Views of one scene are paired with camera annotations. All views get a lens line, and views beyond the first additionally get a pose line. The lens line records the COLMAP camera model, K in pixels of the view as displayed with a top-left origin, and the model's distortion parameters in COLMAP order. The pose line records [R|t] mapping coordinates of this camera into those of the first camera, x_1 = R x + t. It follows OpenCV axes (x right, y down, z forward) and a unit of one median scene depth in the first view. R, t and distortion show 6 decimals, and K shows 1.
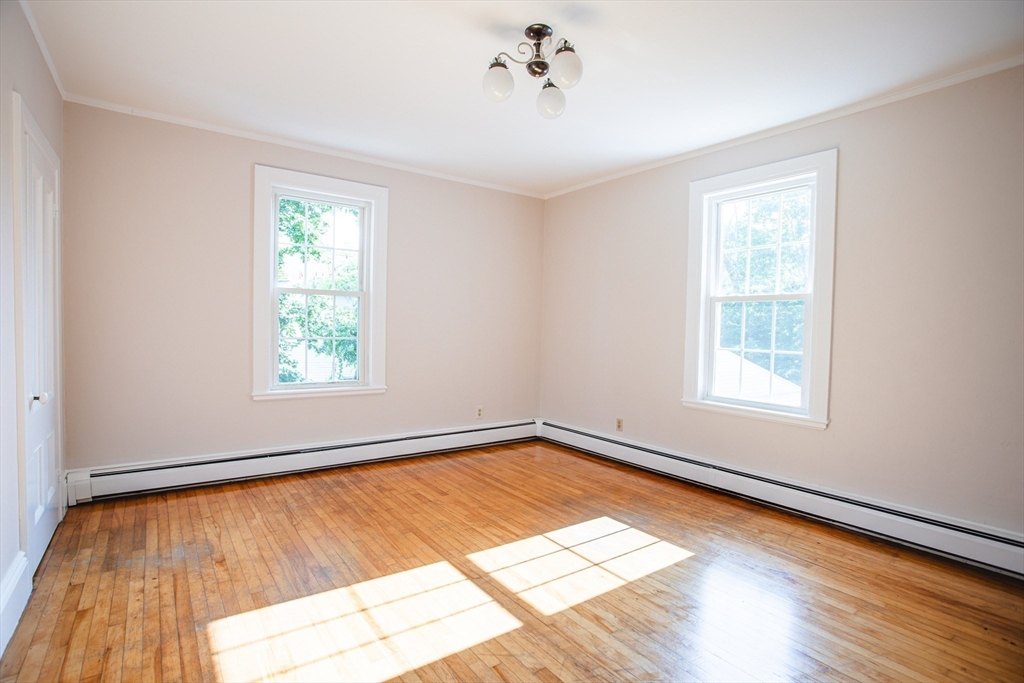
lens RADIAL K [[497.5, 0, 512.0], [0, 497.5, 341.5], [0, 0, 1]] dist [-0.072648, 0.034036]
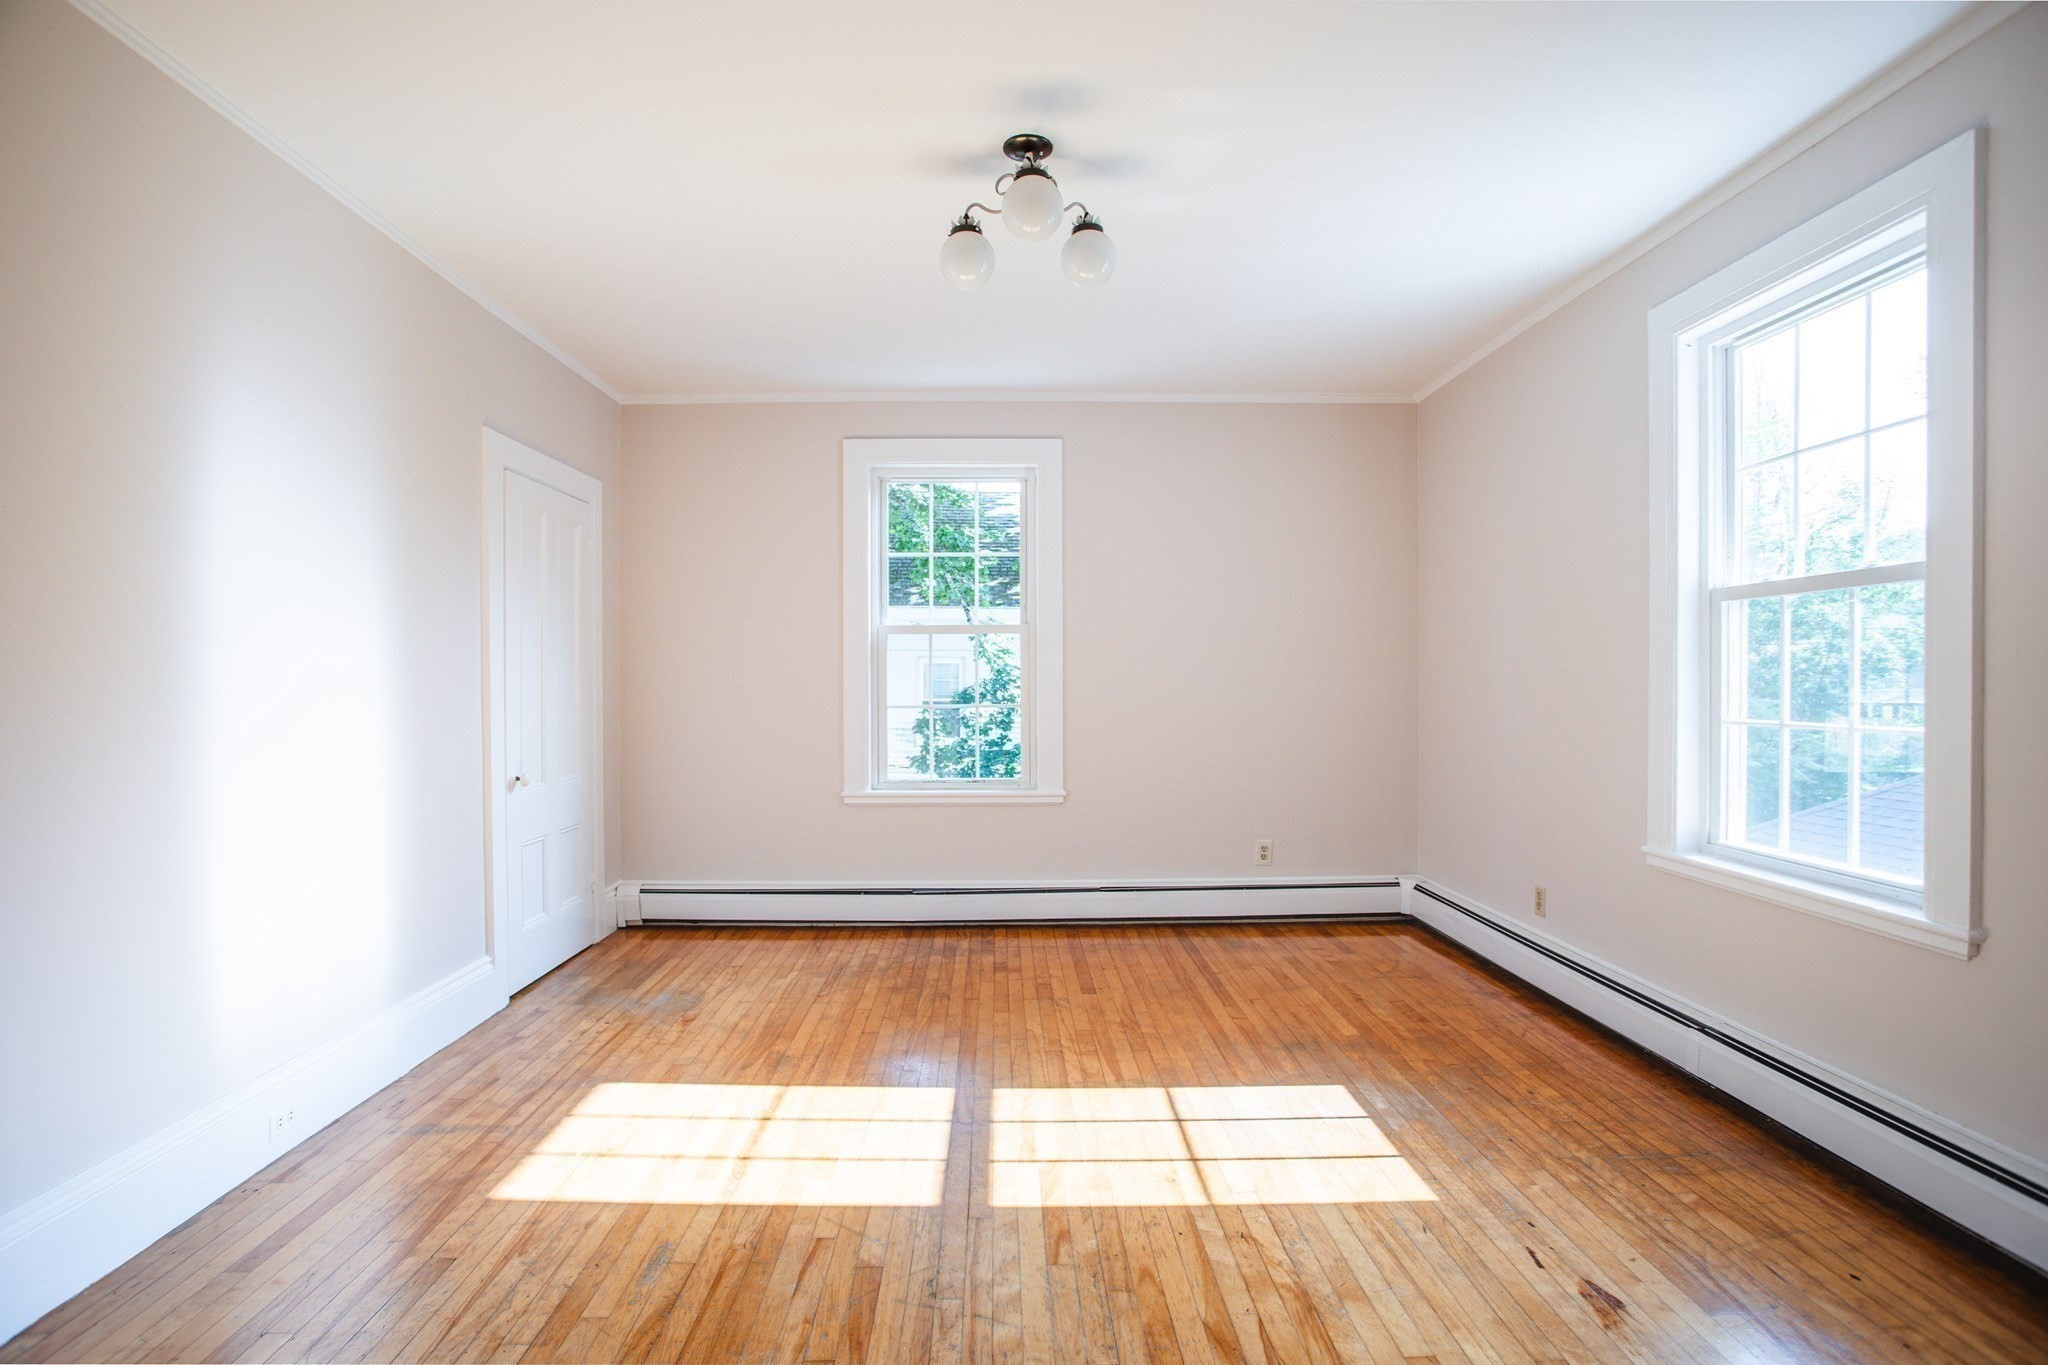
lens RADIAL K [[995.1, 0, 1024.0], [0, 995.1, 682.5], [0, 0, 1]] dist [-0.072648, 0.034036]
pose [[0.818691, -0.024197, -0.573725, 0.407780], [0.004720, 0.999362, -0.035414, 0.008624], [0.574215, 0.026285, 0.818282, 0.061087]]
